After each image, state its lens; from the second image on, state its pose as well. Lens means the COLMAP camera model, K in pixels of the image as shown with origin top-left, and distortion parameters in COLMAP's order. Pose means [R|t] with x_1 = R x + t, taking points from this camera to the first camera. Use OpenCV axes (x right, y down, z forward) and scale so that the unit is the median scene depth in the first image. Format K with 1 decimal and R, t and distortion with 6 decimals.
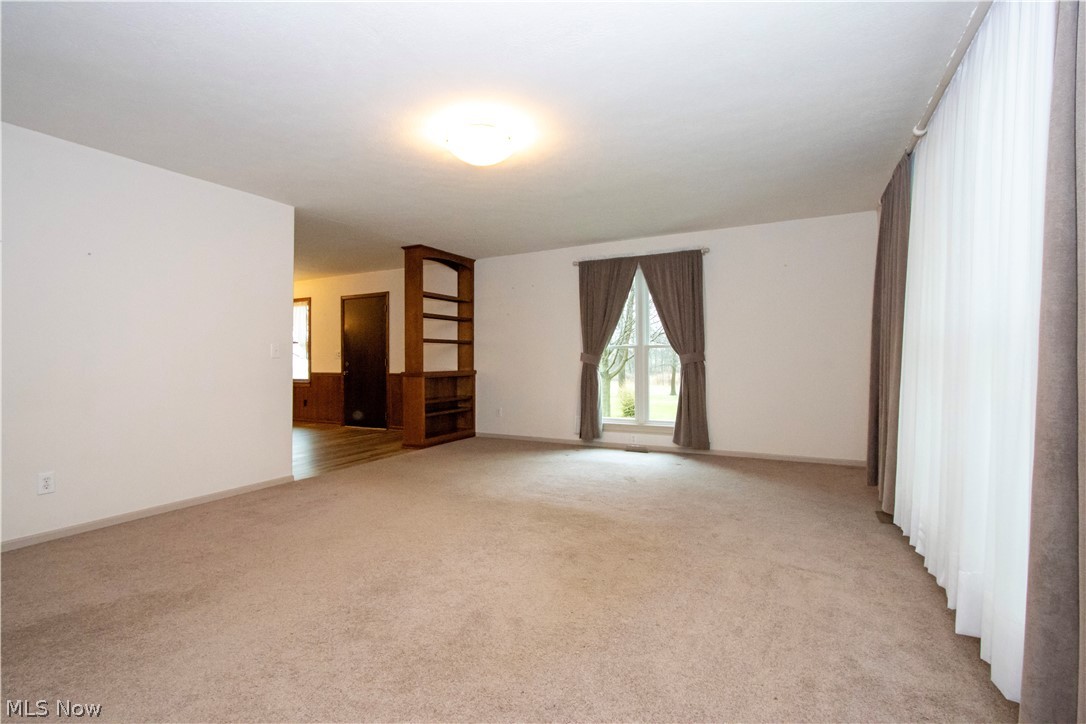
lens RADIAL K [[500.6, 0, 543.0], [0, 500.6, 354.3], [0, 0, 1]] dist [-0.020850, 0.000976]
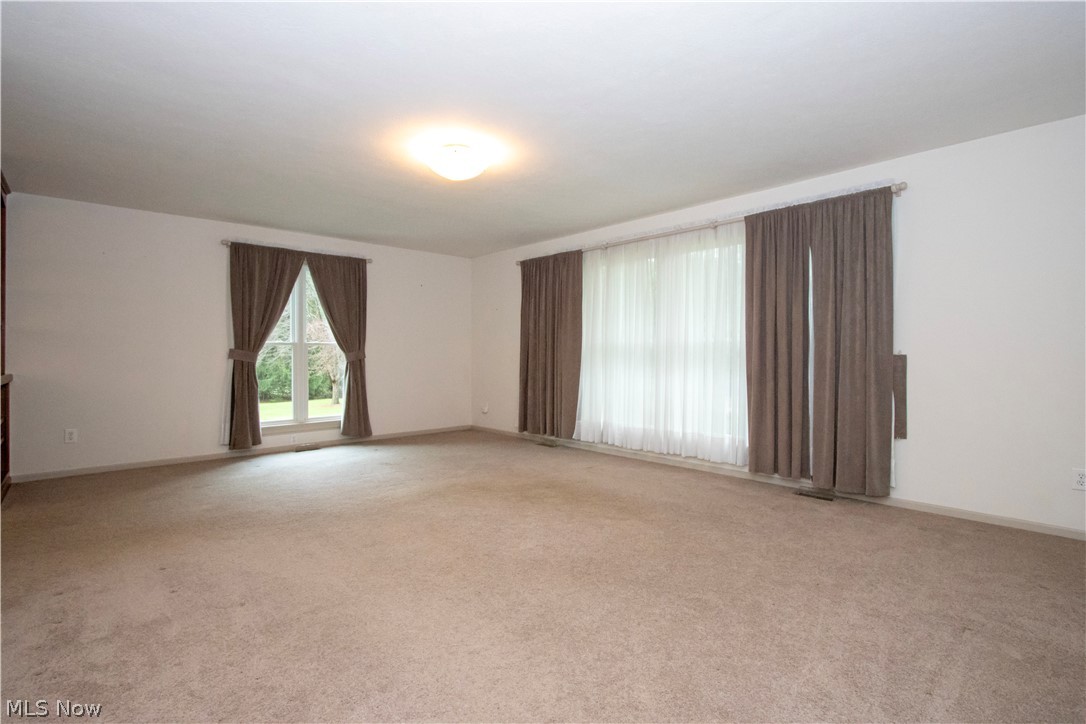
lens RADIAL K [[500.6, 0, 542.5], [0, 500.6, 360.9], [0, 0, 1]] dist [-0.020850, 0.000976]
pose [[0.336131, 0.000000, 0.941815, -0.564721], [-0.004850, 0.999987, 0.001731, 0.014082], [-0.941803, -0.005149, 0.336127, 0.226947]]
